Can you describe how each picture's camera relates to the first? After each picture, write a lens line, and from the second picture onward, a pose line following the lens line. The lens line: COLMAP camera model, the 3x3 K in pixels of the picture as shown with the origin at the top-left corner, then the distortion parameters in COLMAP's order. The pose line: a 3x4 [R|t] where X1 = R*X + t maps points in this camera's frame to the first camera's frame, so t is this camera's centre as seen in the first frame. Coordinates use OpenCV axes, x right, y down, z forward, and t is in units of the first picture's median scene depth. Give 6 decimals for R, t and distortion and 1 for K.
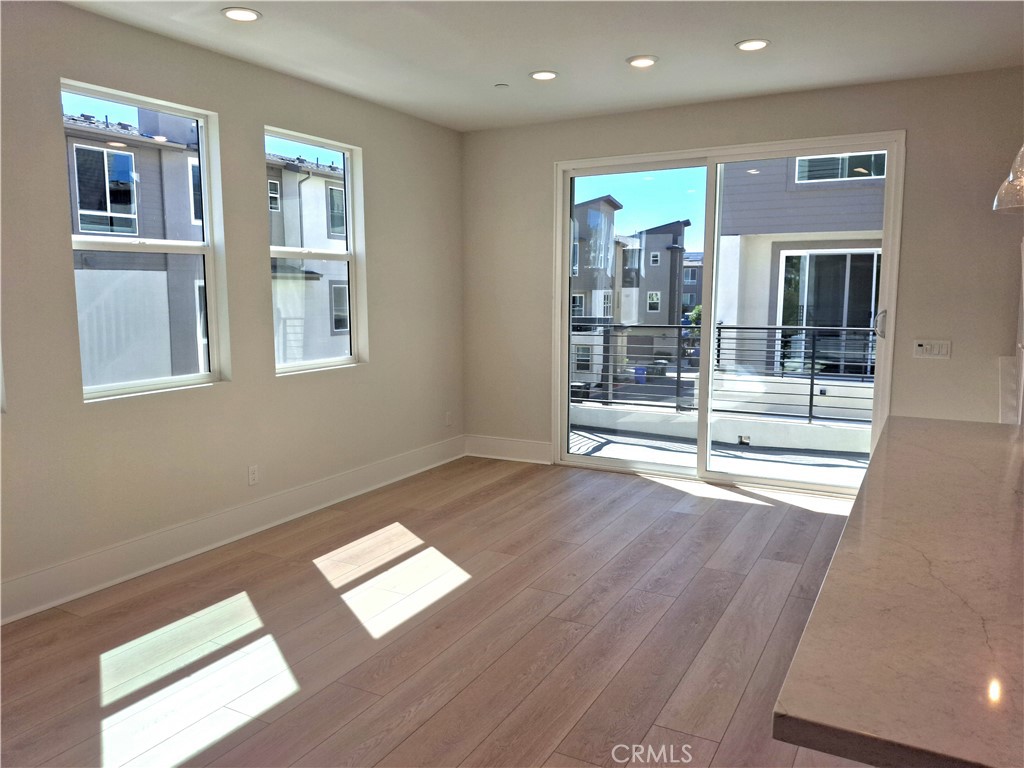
lens RADIAL K [[754.8, 0, 511.1], [0, 754.8, 385.4], [0, 0, 1]] dist [0.011615, -0.013739]
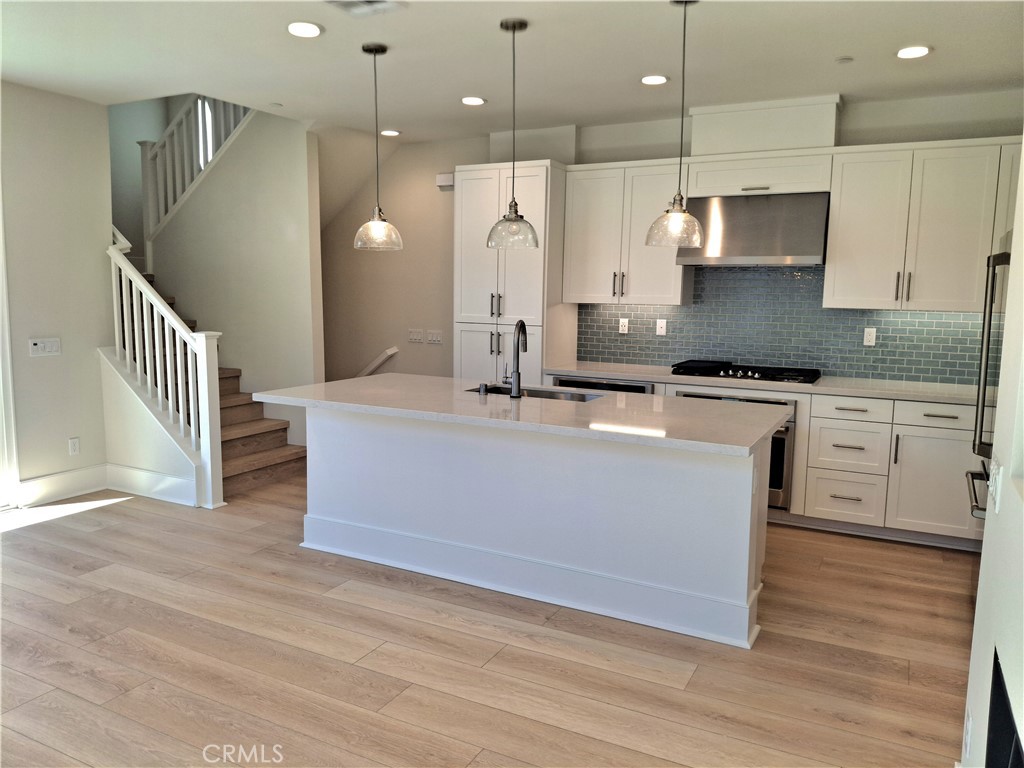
lens RADIAL K [[754.8, 0, 508.2], [0, 754.8, 382.0], [0, 0, 1]] dist [0.011615, -0.013739]
pose [[-0.015806, -0.127254, 0.991744, -0.643640], [0.106205, 0.986043, 0.128215, -0.084781], [-0.994219, 0.107354, -0.002071, 0.471564]]
